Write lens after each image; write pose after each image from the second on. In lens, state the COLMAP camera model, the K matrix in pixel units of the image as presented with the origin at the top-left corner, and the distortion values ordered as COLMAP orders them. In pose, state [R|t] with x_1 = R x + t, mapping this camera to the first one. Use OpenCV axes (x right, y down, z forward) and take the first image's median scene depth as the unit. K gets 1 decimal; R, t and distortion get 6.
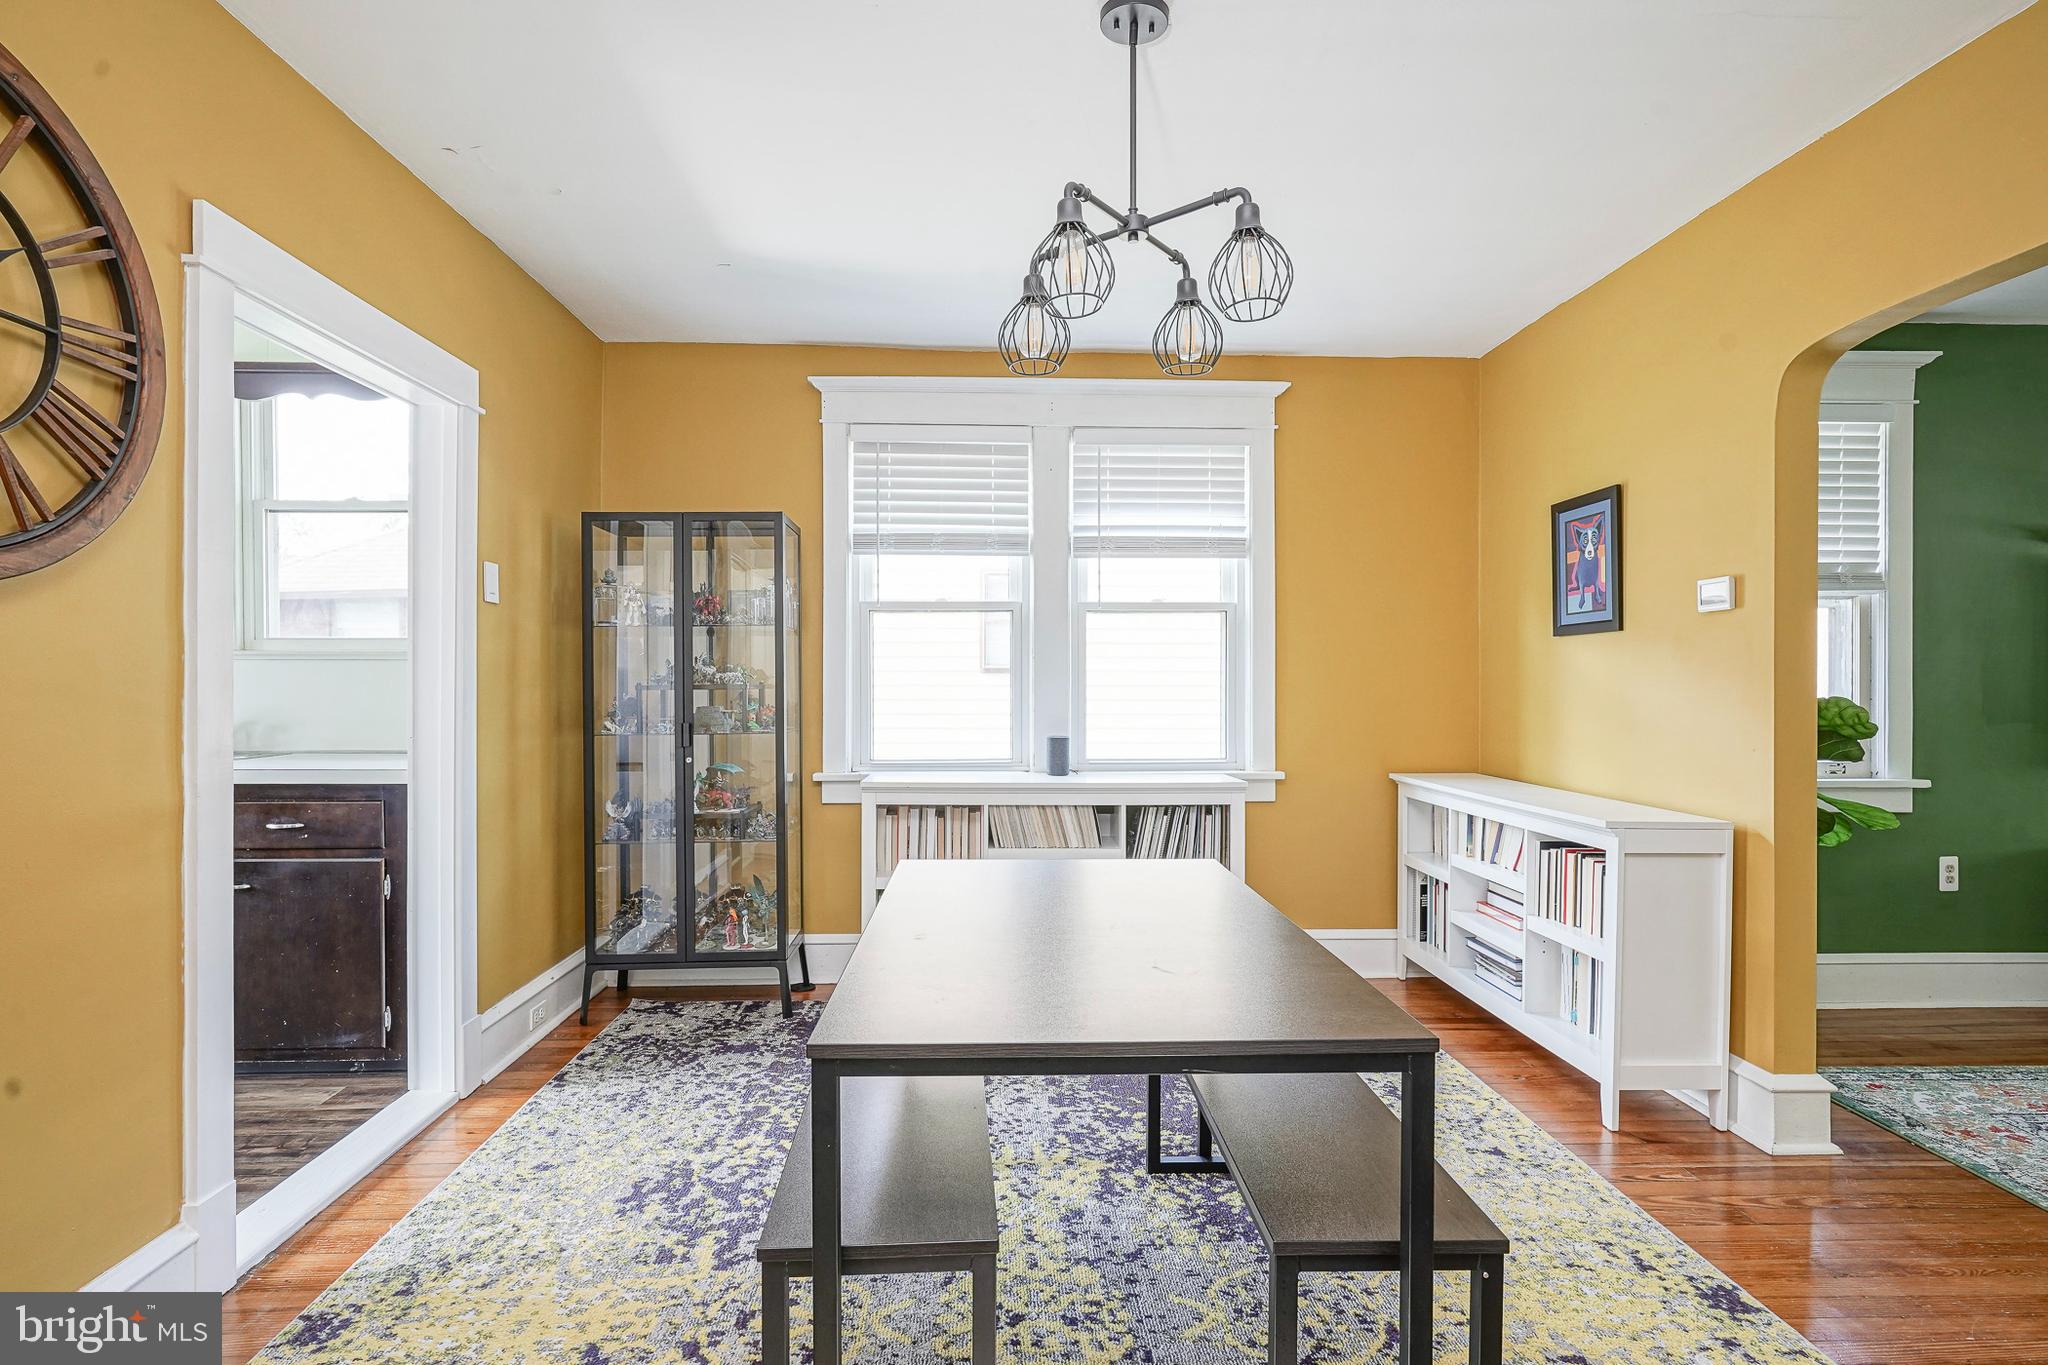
lens RADIAL K [[1003.5, 0, 1010.9], [0, 1003.5, 688.8], [0, 0, 1]] dist [-0.003493, 0.000190]
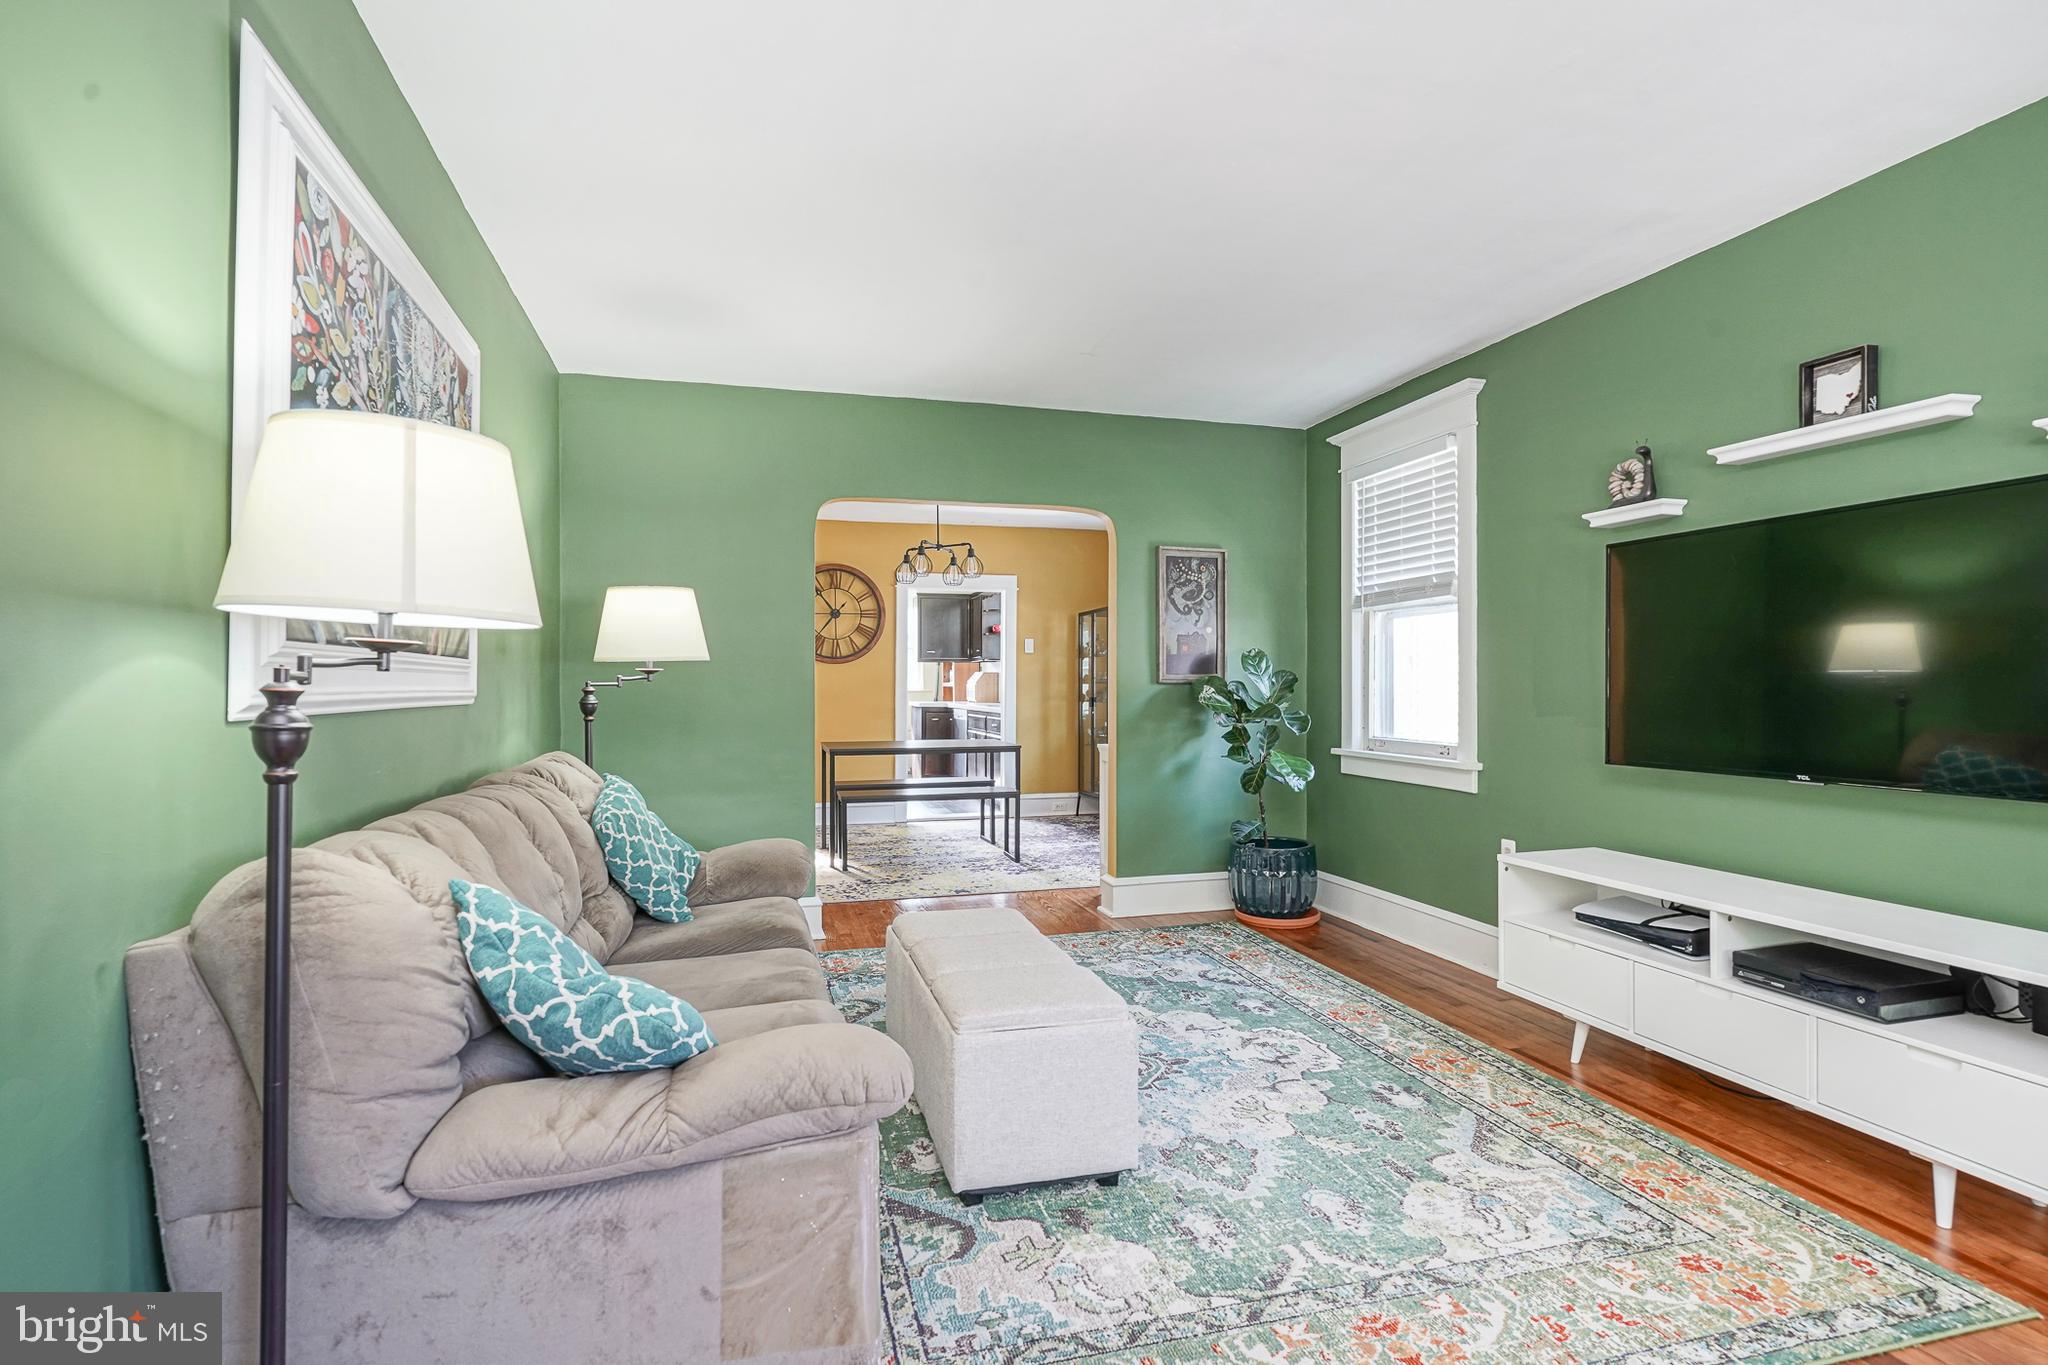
lens RADIAL K [[956.1, 0, 980.3], [0, 956.1, 681.8], [0, 0, 1]] dist [-0.001996, 0.000372]
pose [[0.210948, -0.003055, -0.977493, 1.999968], [-0.005746, 0.999974, -0.004365, 0.009861], [0.977480, 0.006537, 0.210925, 0.274143]]
